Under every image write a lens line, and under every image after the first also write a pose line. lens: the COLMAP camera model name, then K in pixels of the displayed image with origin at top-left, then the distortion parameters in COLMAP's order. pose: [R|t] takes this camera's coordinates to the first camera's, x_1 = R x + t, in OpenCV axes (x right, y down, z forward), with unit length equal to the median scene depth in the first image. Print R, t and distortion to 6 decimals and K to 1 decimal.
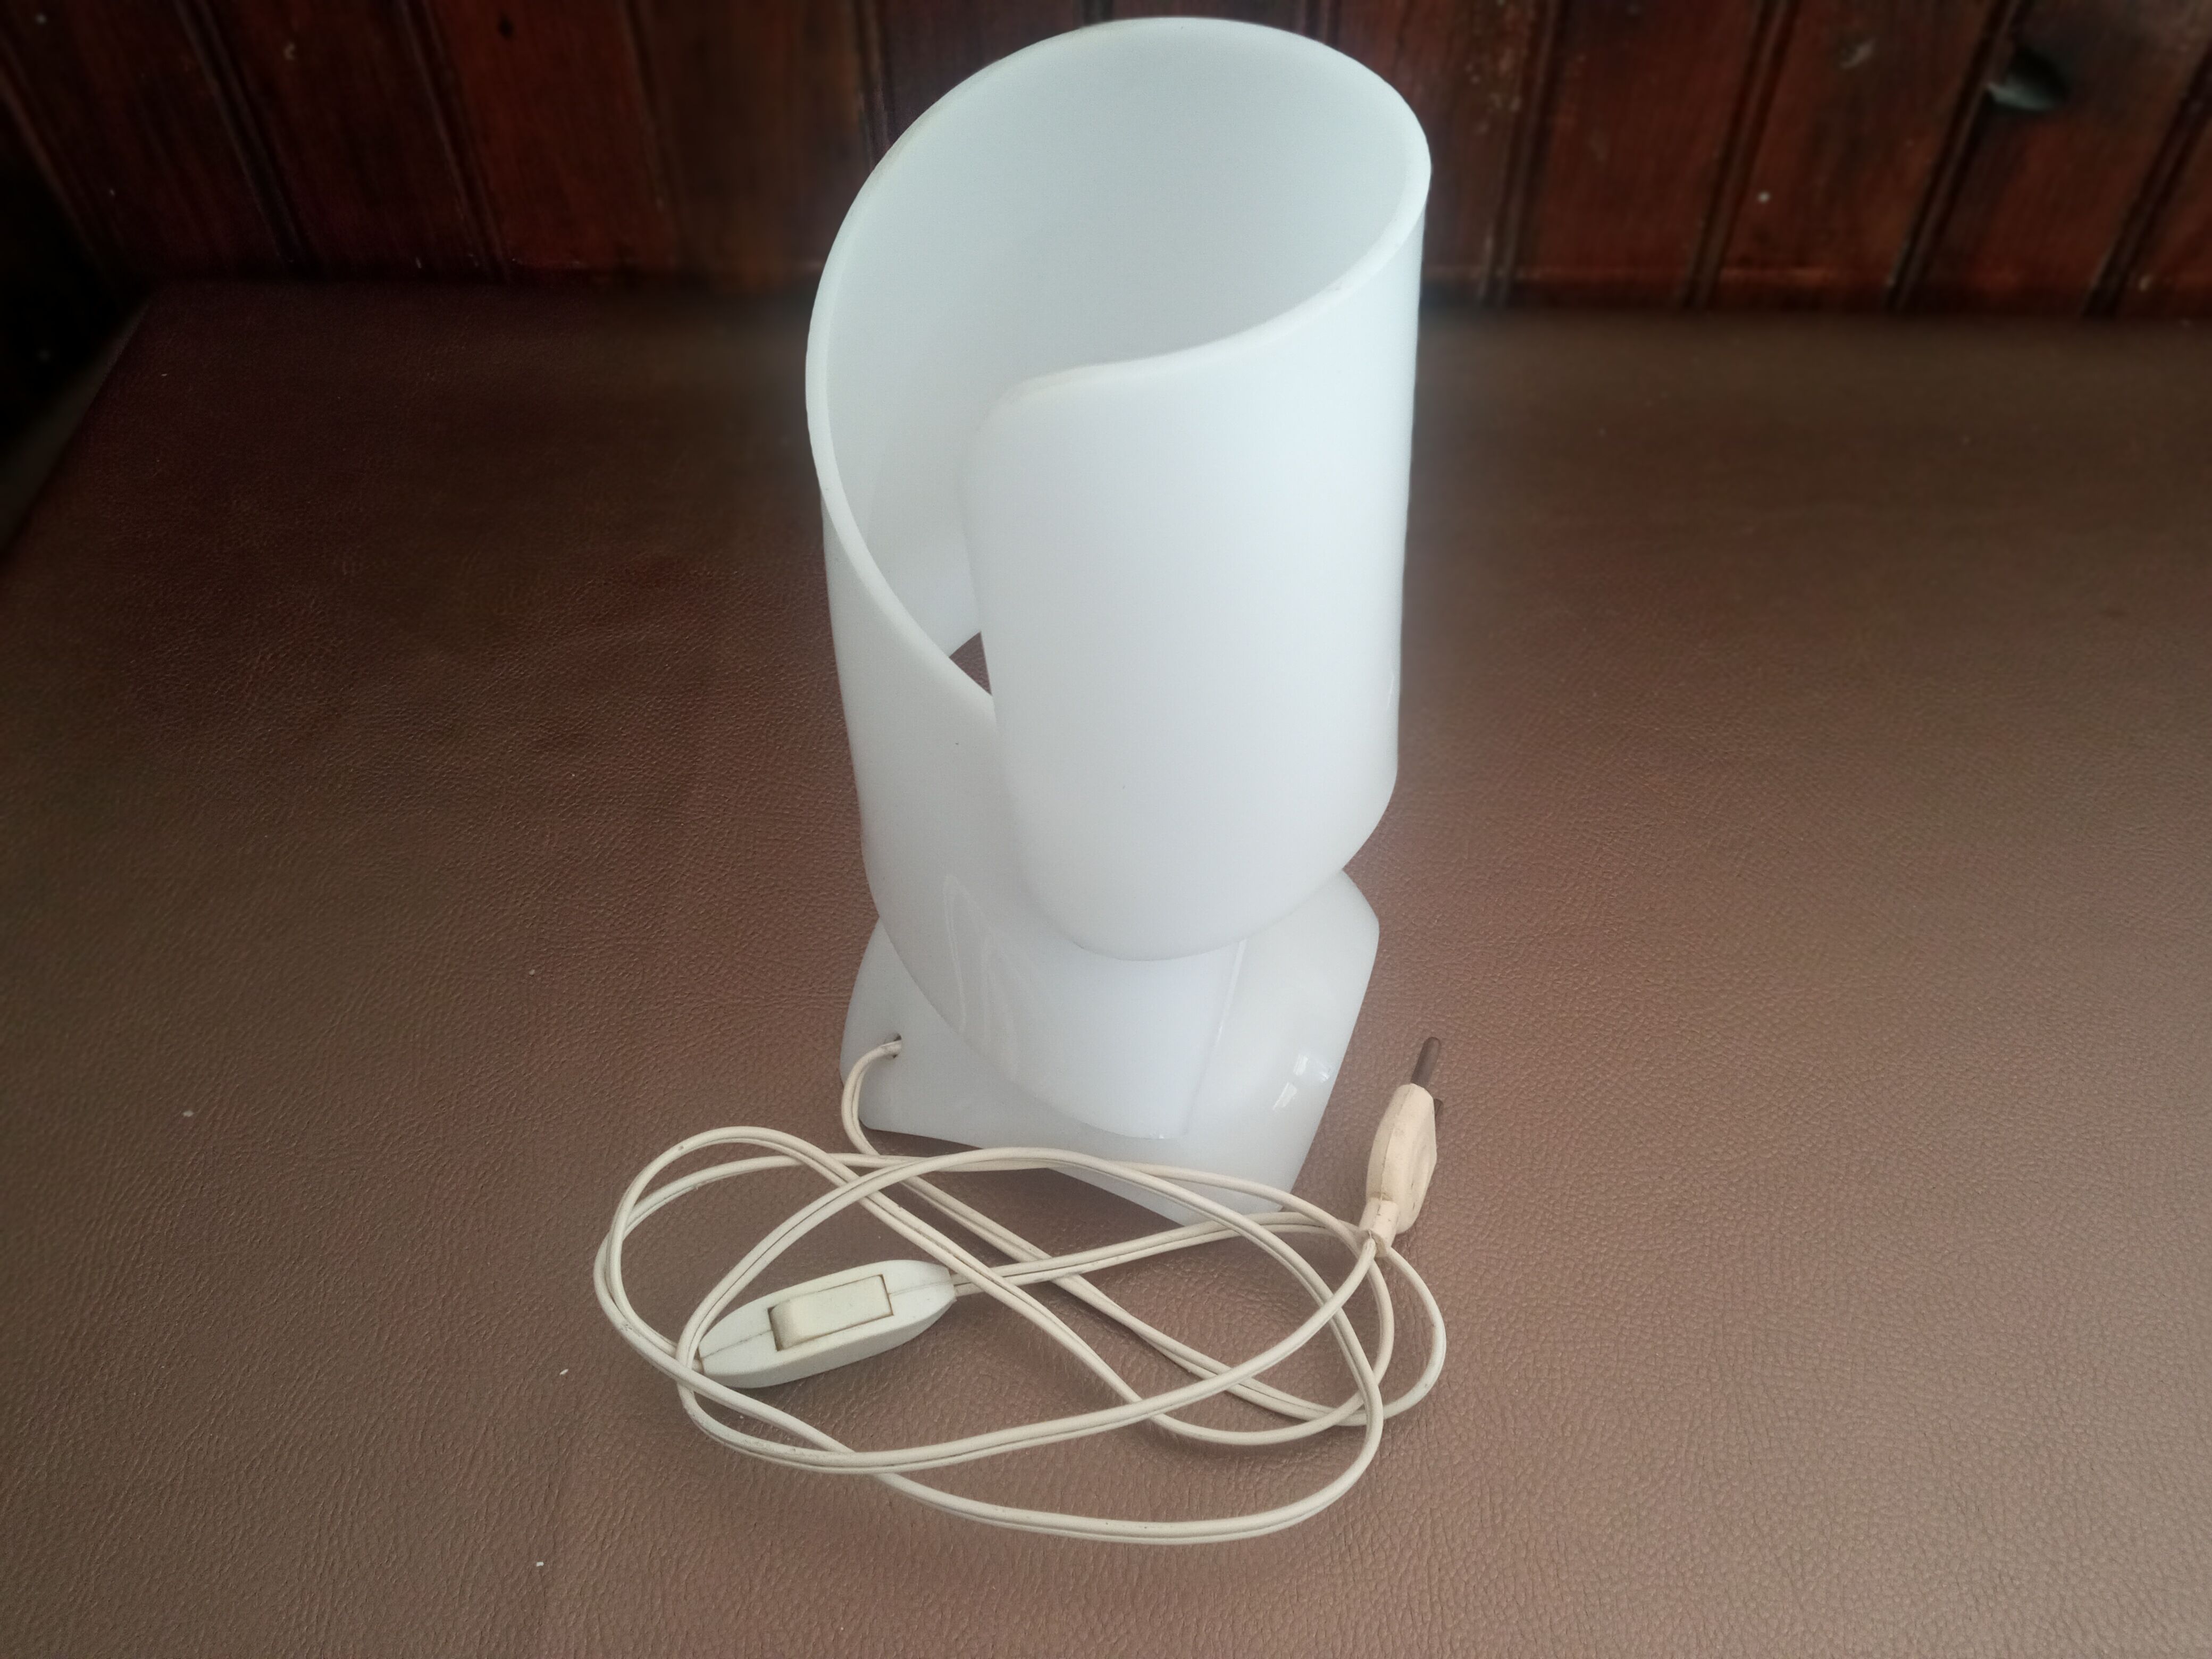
lens RADIAL K [[1823.6, 0, 1089.0], [0, 1823.6, 819.1], [0, 0, 1]] dist [-0.001739, -0.058195]
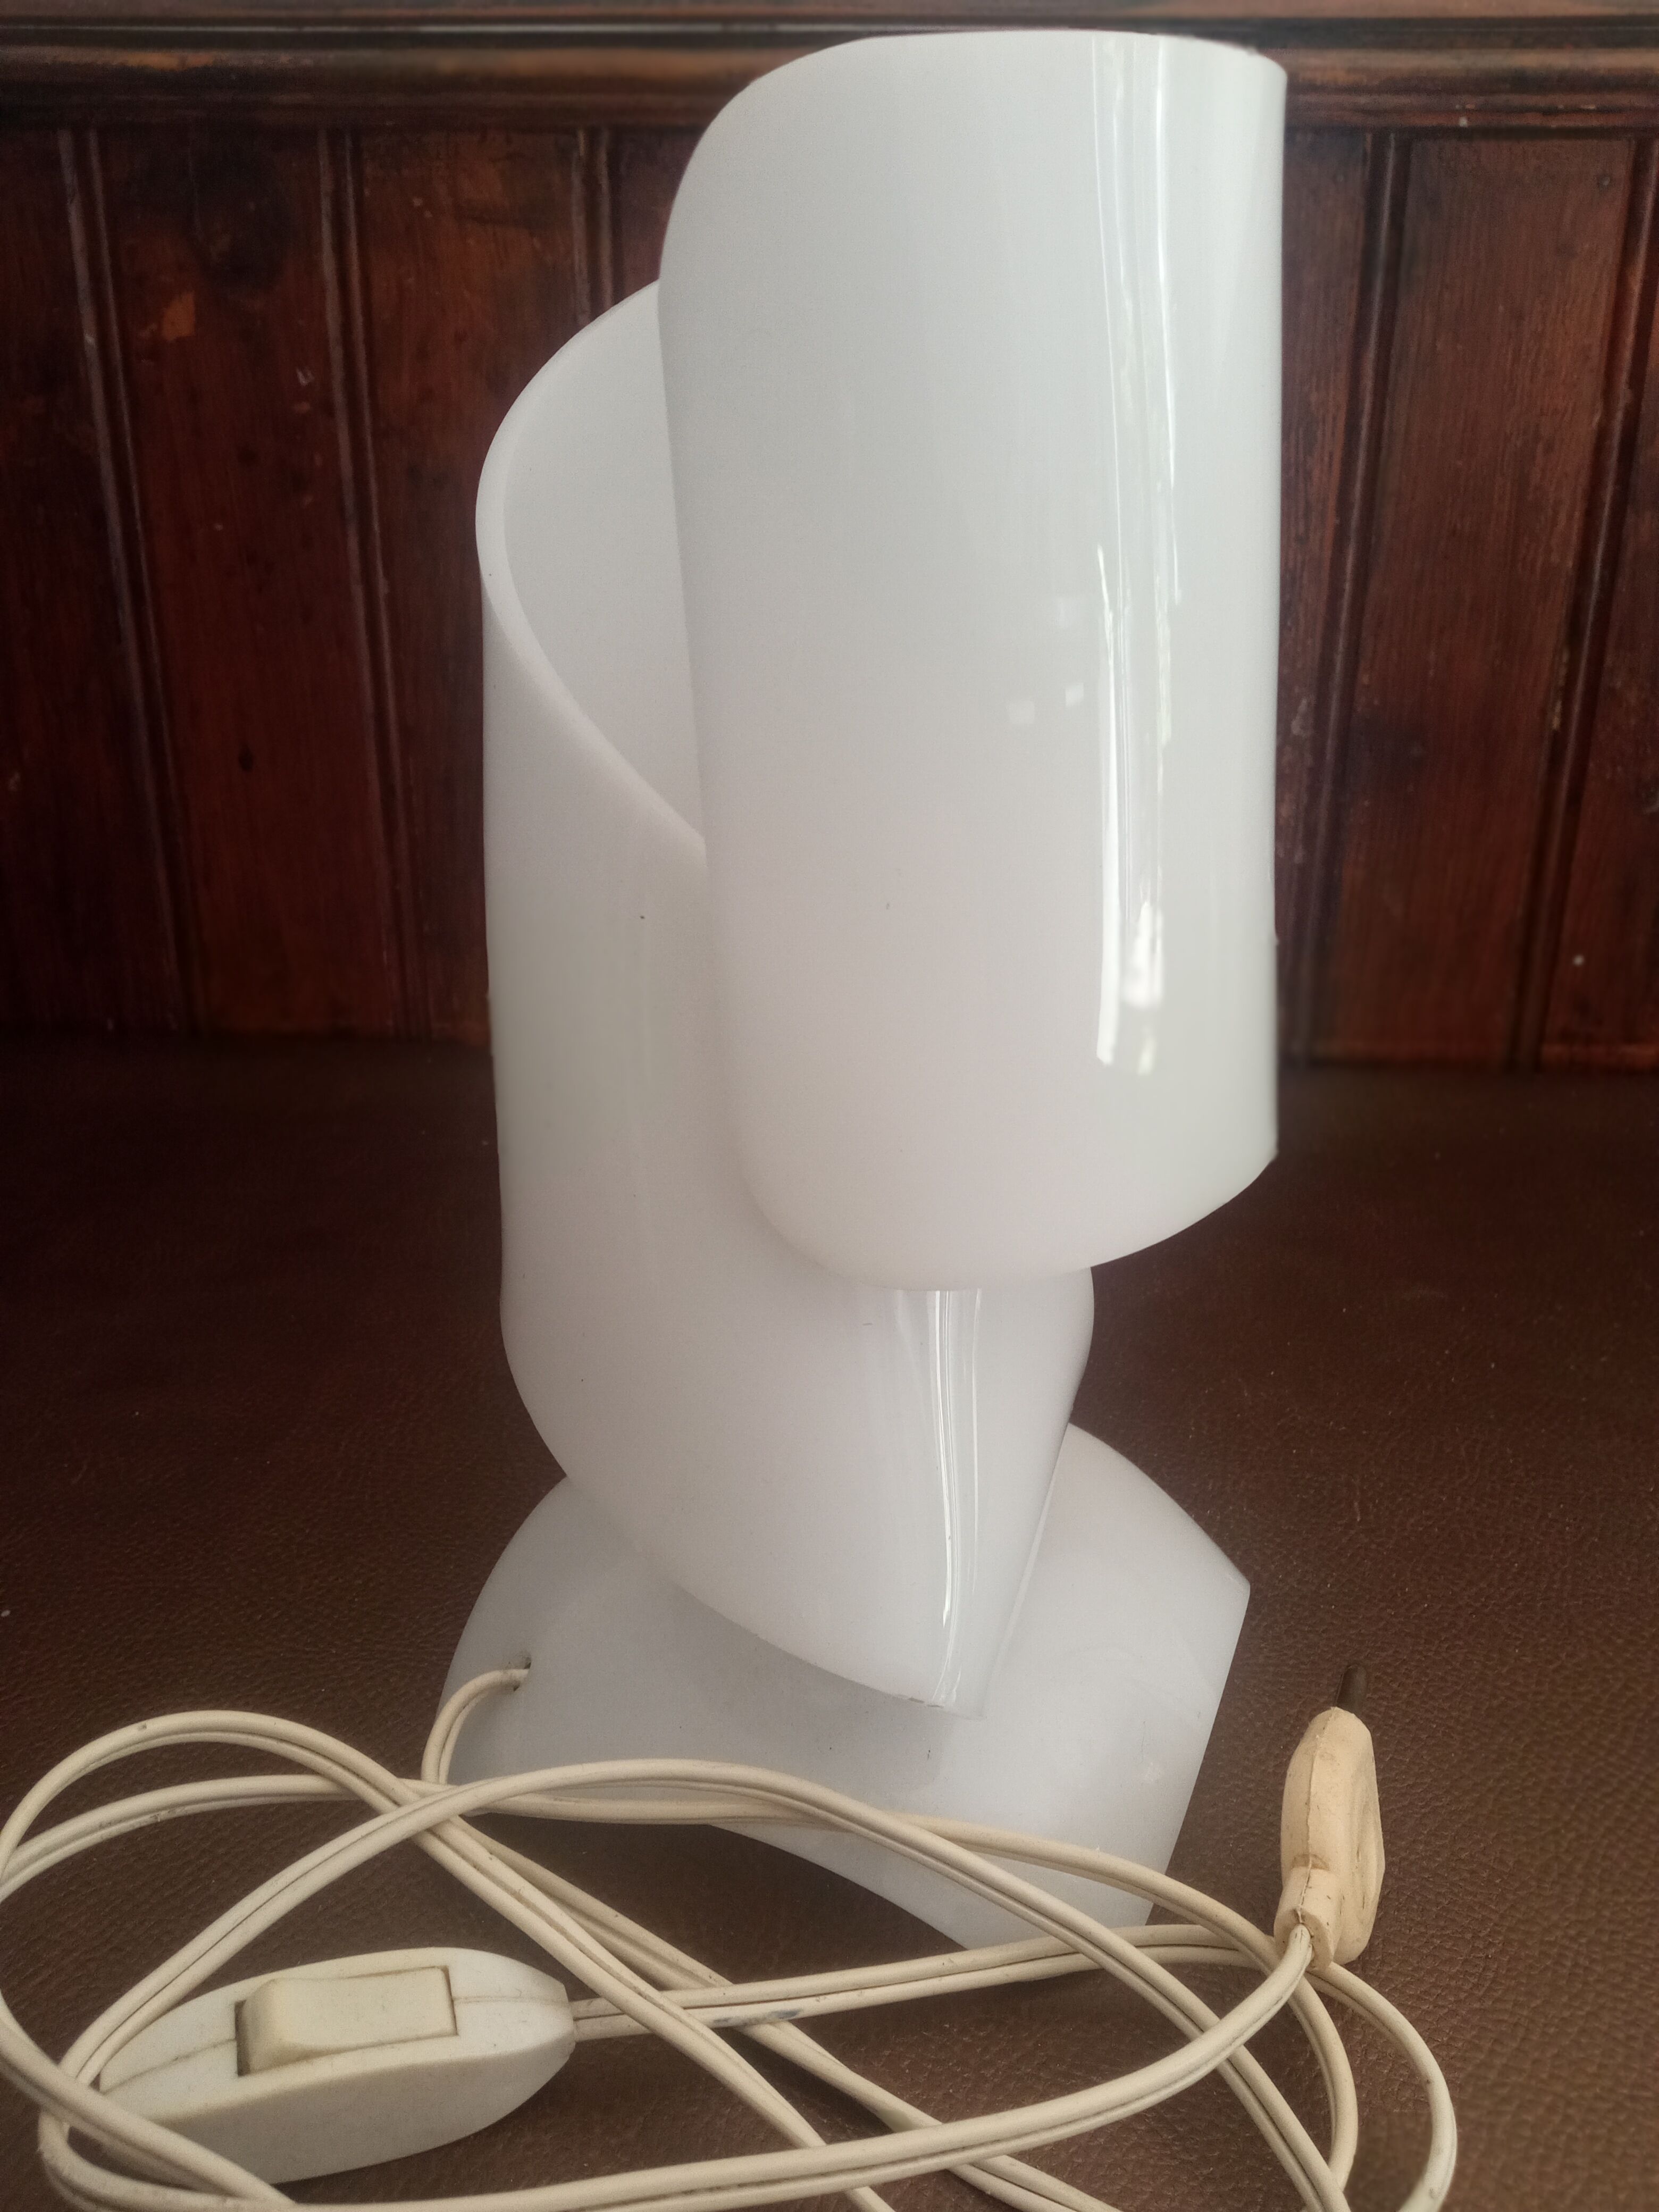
lens RADIAL K [[1823.6, 0, 824.1], [0, 1823.6, 1099.5], [0, 0, 1]] dist [-0.001739, -0.058195]
pose [[0.999676, 0.021902, -0.013000, 0.005425], [-0.025469, 0.863537, -0.503641, 0.292042], [0.000195, 0.503809, 0.863815, 0.364895]]
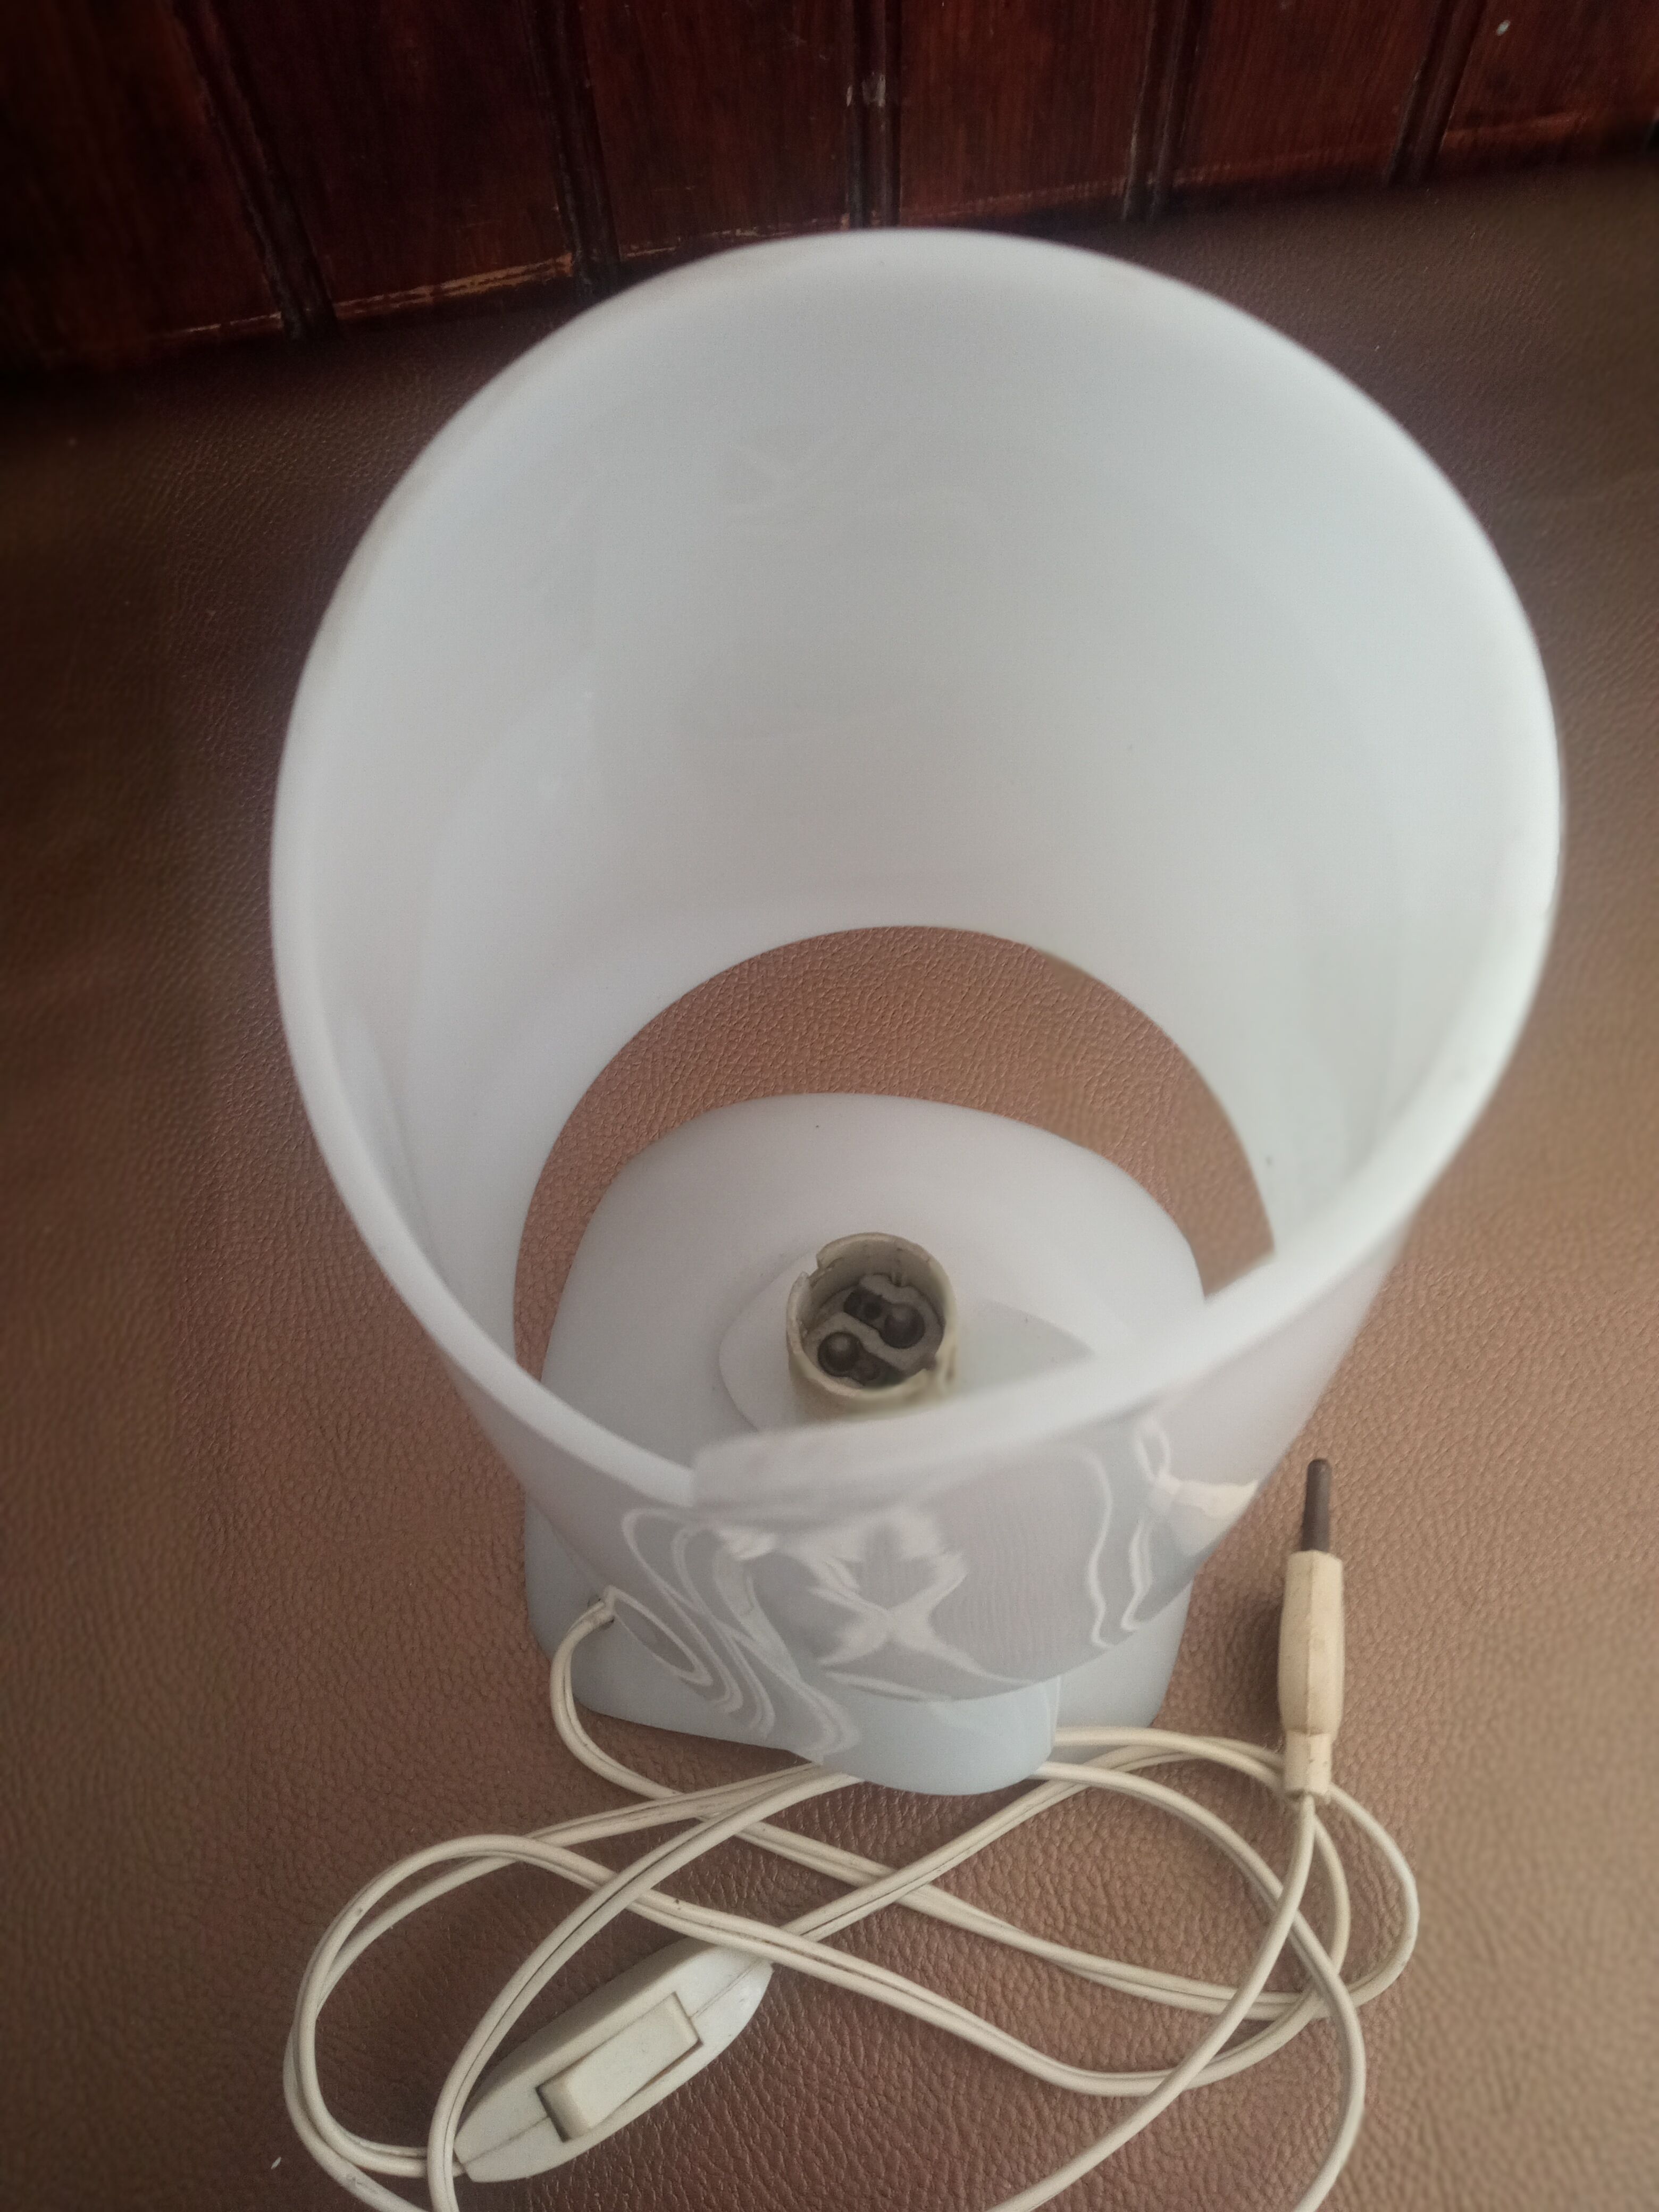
lens RADIAL K [[1823.6, 0, 853.2], [0, 1823.6, 1097.3], [0, 0, 1]] dist [-0.001739, -0.058195]
pose [[0.976871, -0.199772, 0.076247, -0.026388], [0.172450, 0.946877, 0.271449, -0.272657], [-0.126424, -0.252022, 0.959428, 0.370484]]
